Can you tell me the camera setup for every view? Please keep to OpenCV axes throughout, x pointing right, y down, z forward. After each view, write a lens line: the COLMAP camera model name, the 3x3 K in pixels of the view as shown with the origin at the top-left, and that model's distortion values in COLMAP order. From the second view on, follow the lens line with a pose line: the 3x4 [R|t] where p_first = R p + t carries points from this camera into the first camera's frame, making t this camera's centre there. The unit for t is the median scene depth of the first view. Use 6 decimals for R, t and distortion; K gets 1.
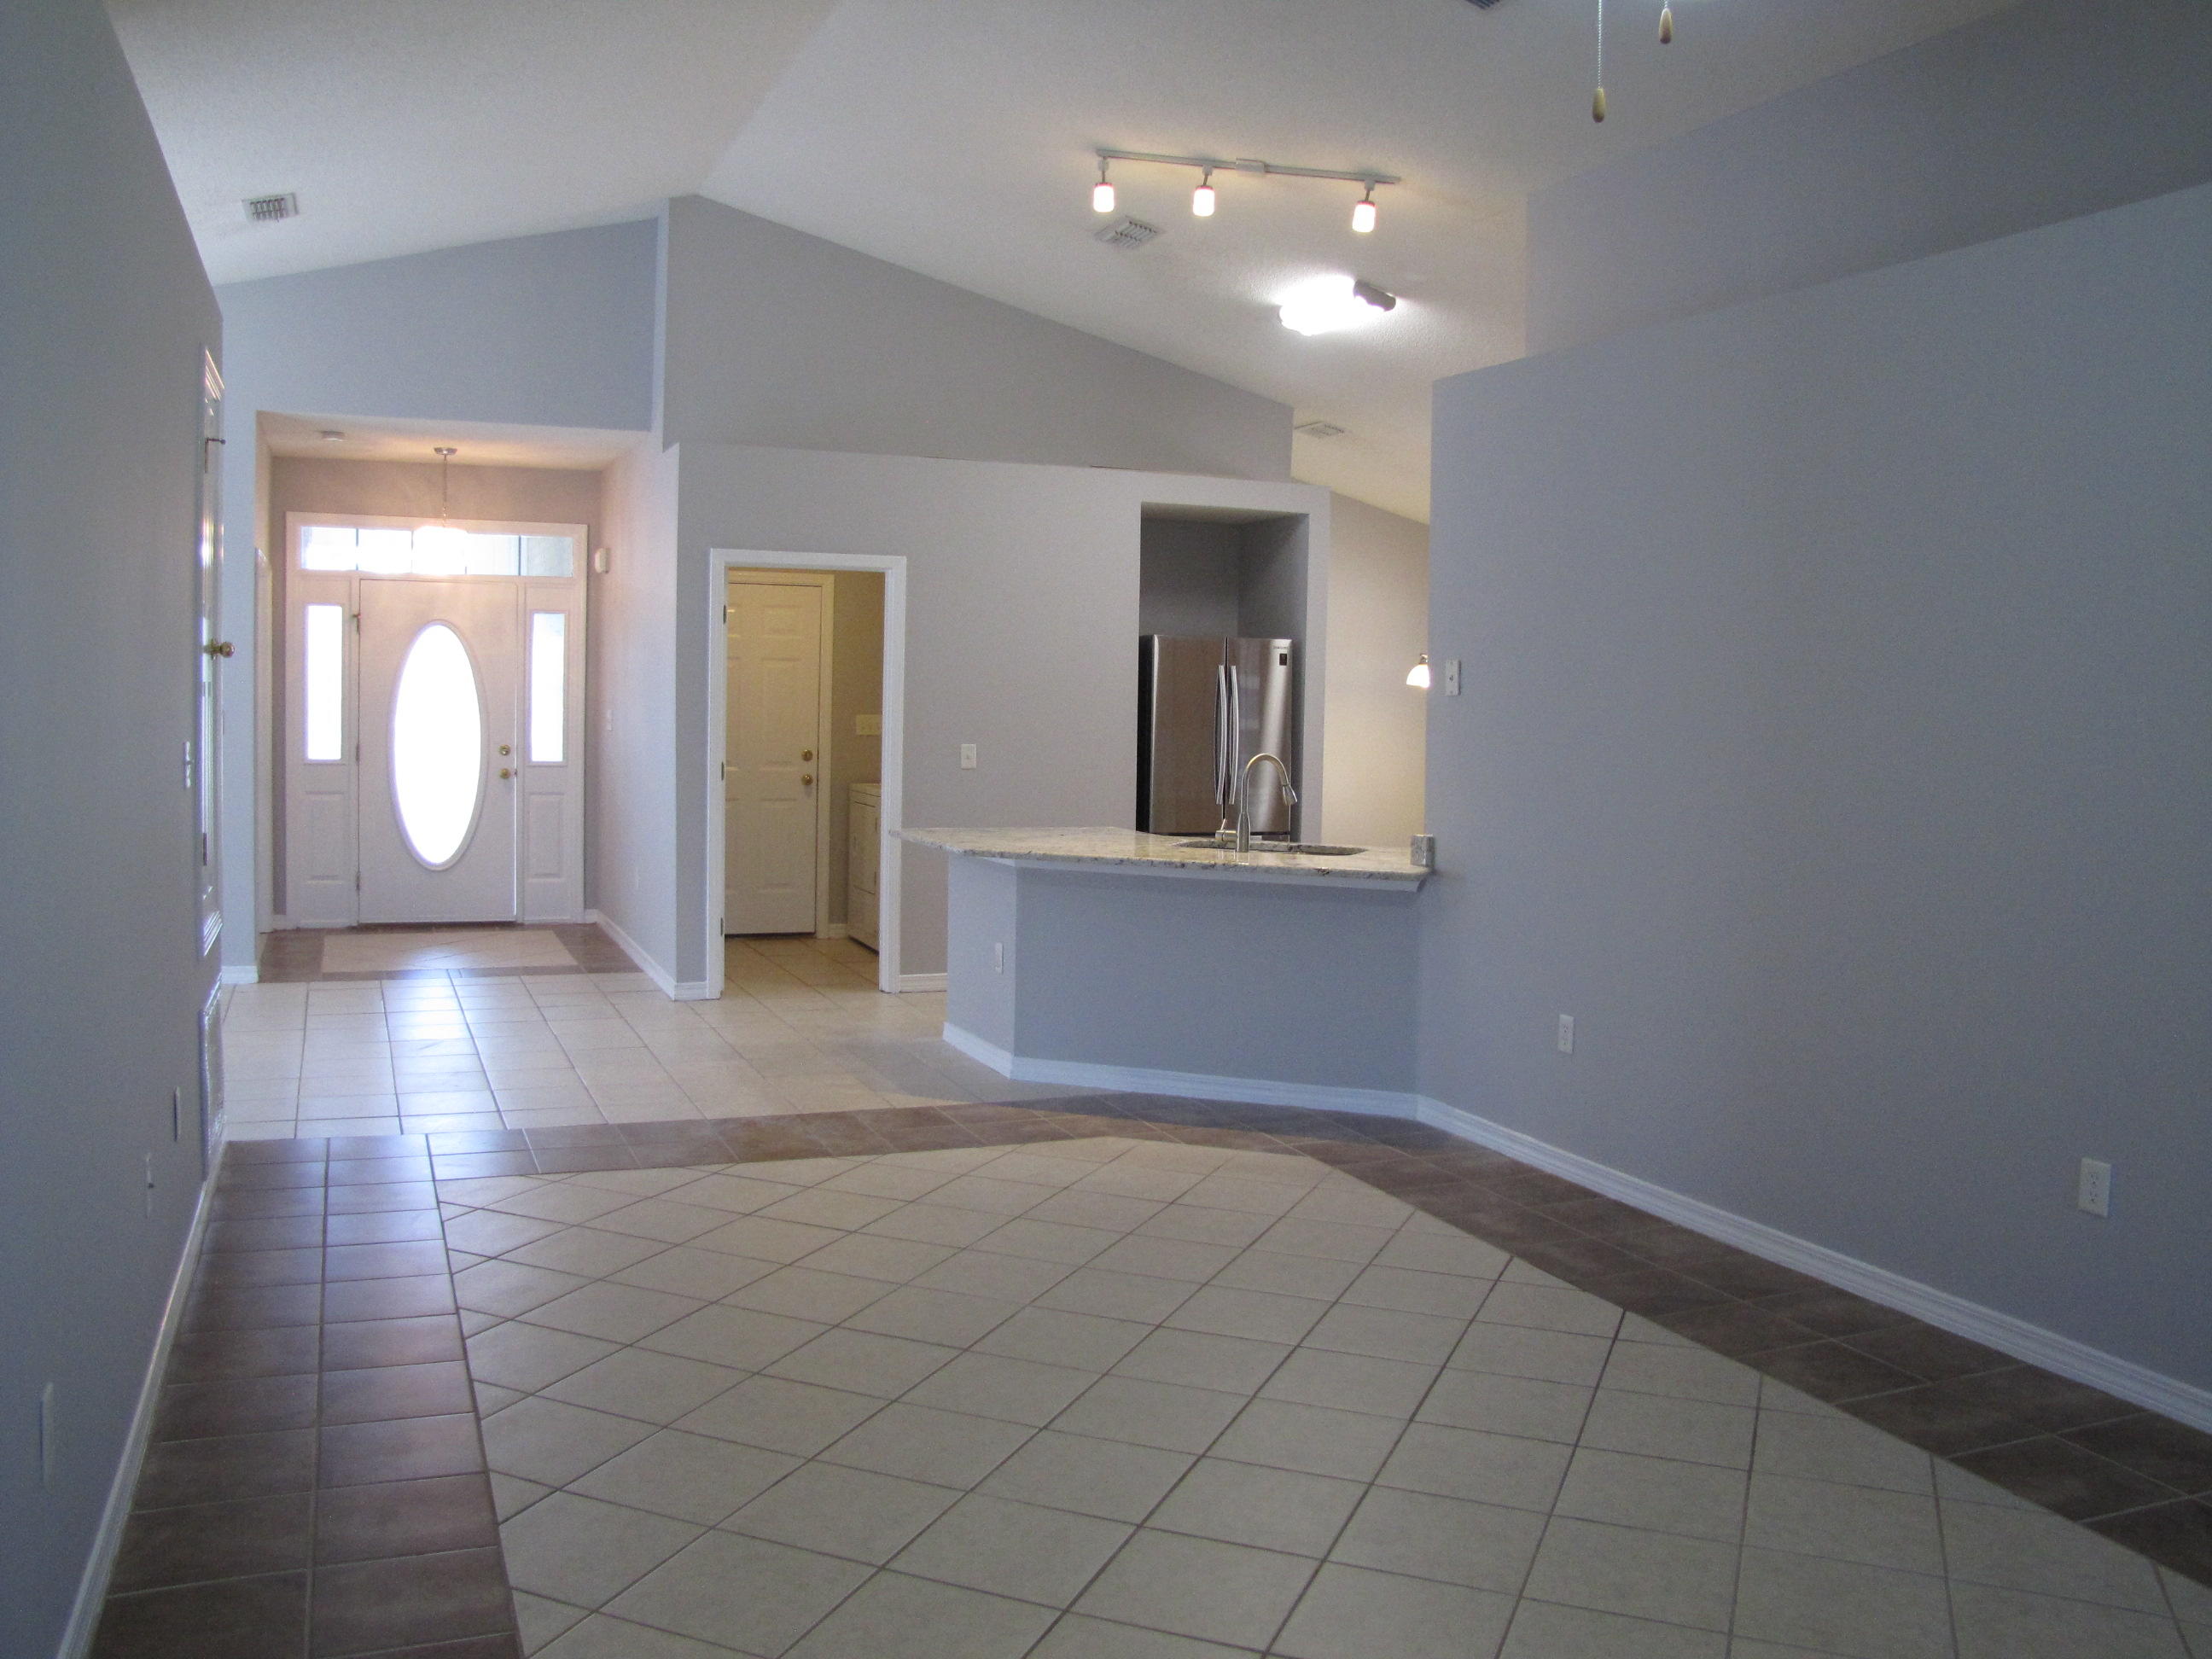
lens RADIAL K [[1923.3, 0, 1159.2], [0, 1923.3, 758.1], [0, 0, 1]] dist [-0.065188, 0.001759]
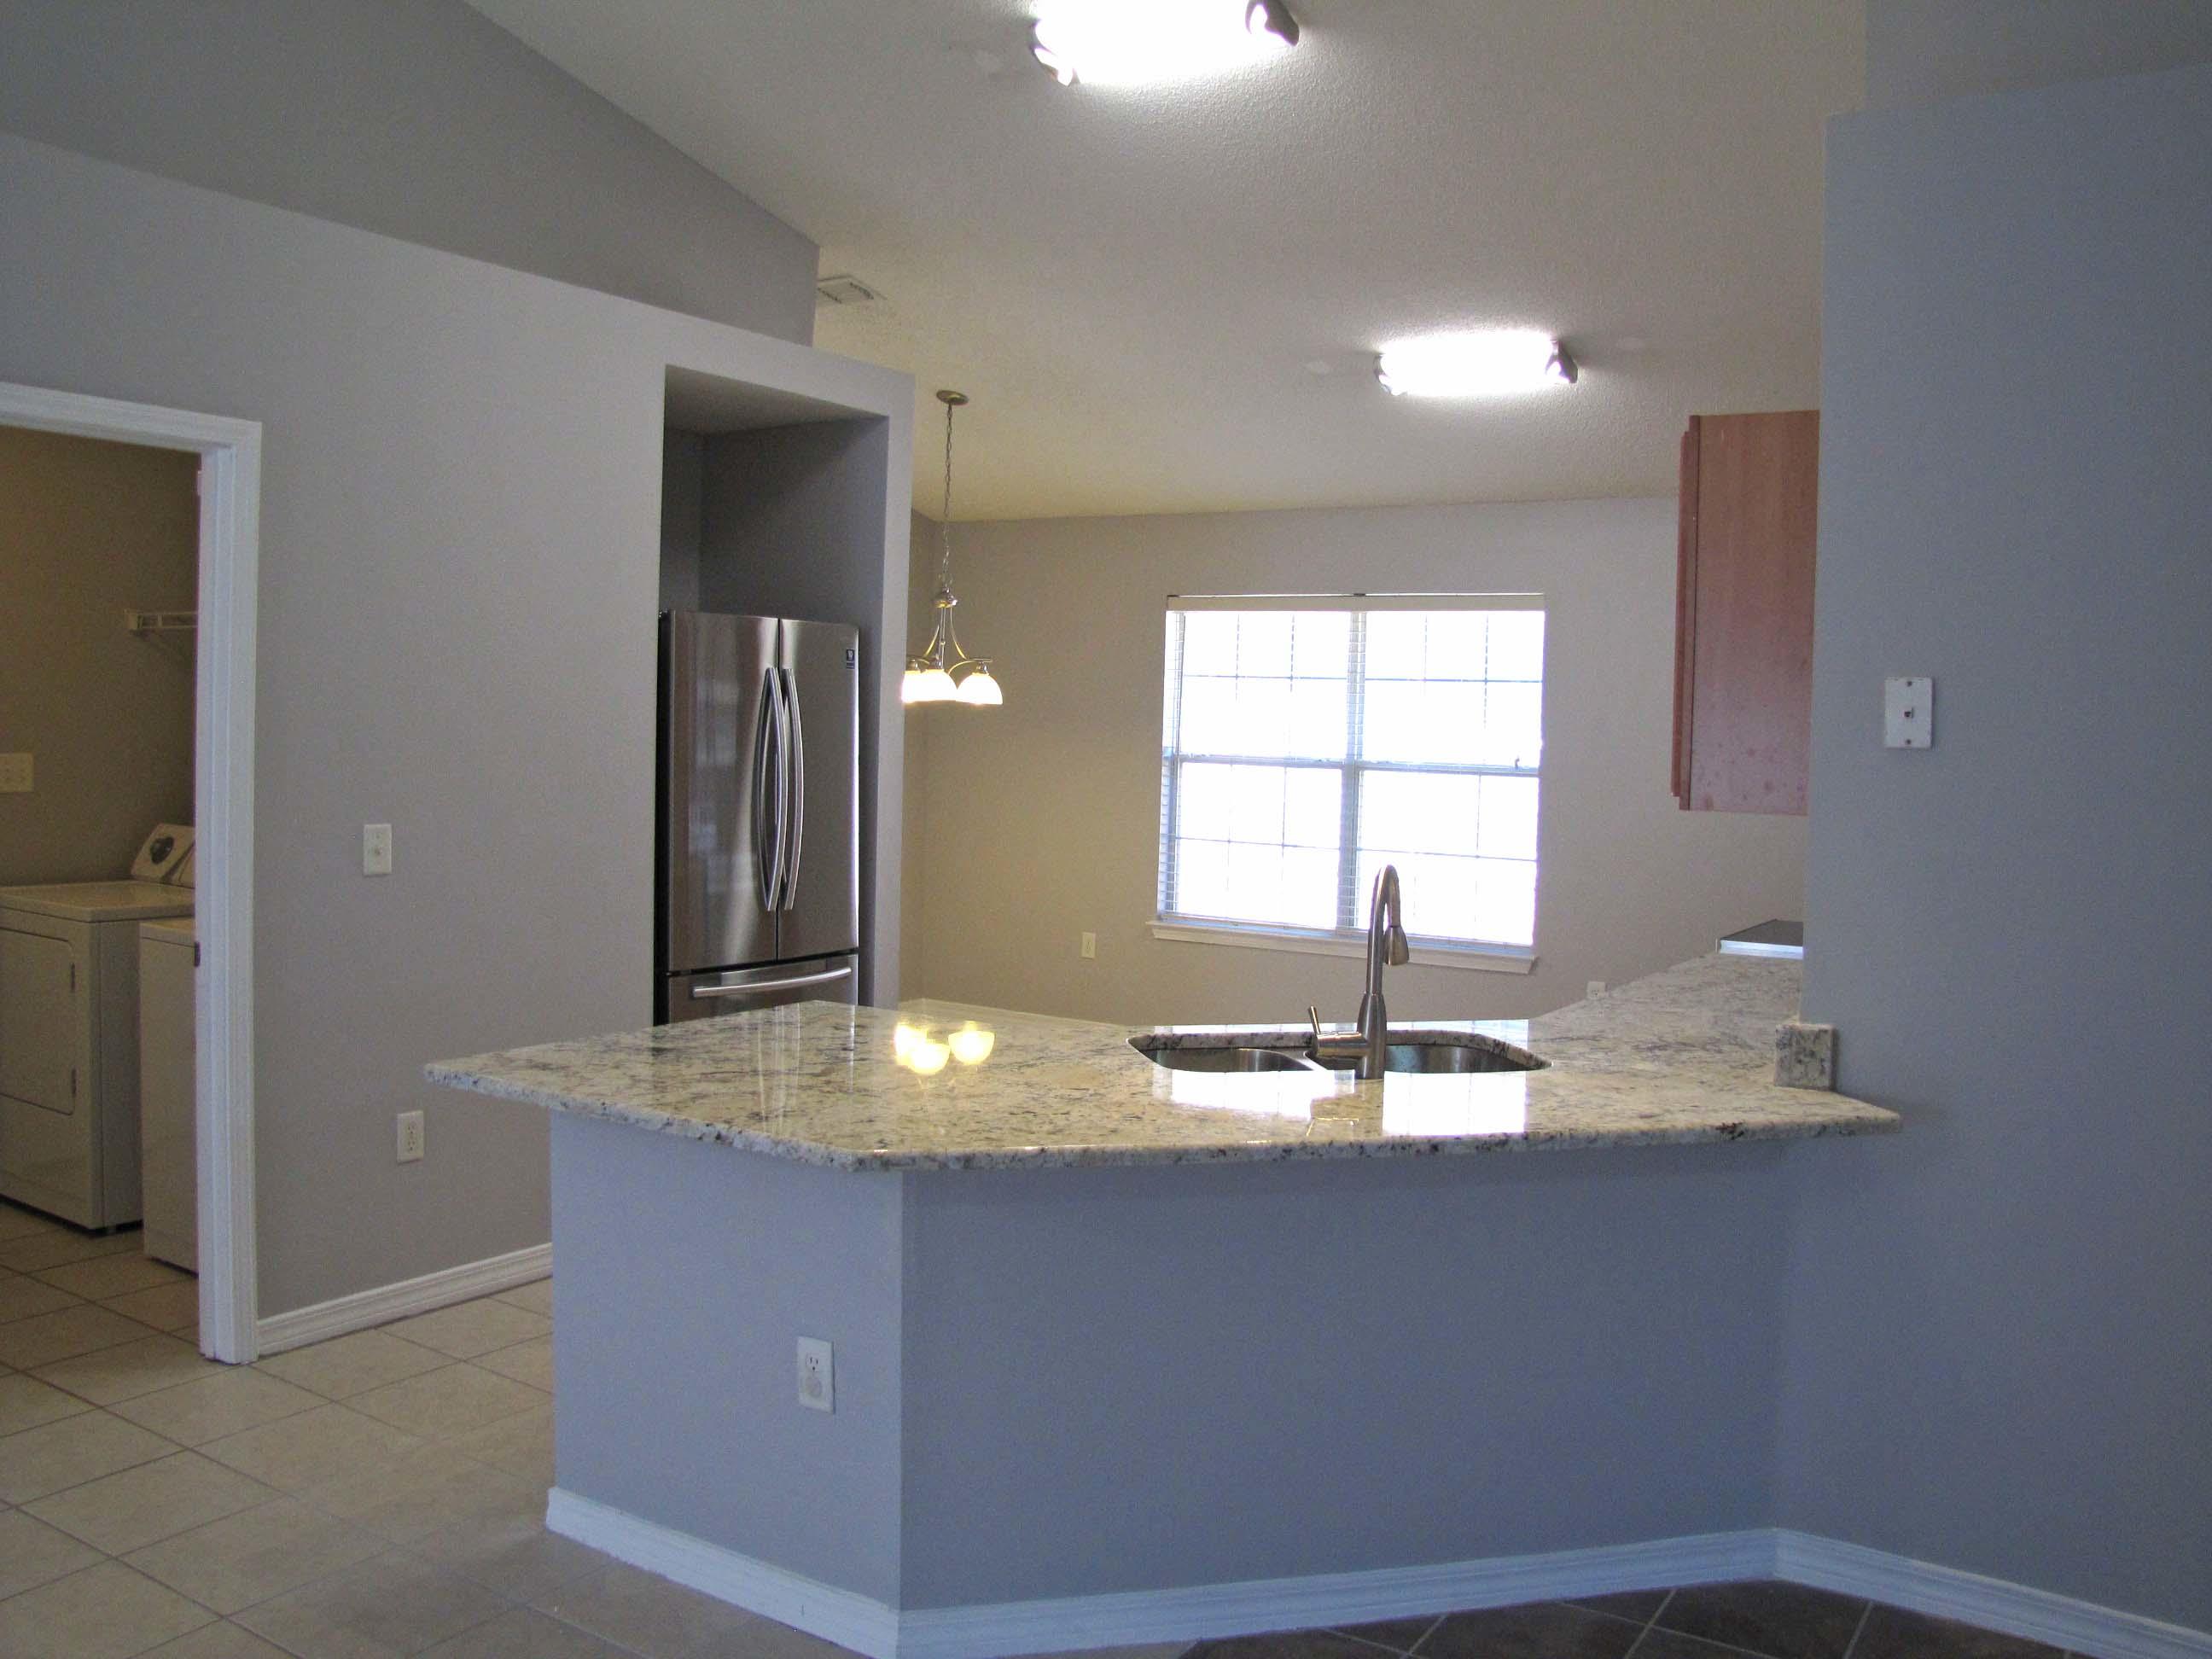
lens RADIAL K [[1844.0, 0, 1103.7], [0, 1844.0, 817.7], [0, 0, 1]] dist [-0.184934, 0.160614]
pose [[0.829242, -0.026038, 0.558283, -0.202716], [0.007826, 0.999357, 0.034985, -0.023601], [-0.558835, -0.024642, 0.828913, 0.532035]]
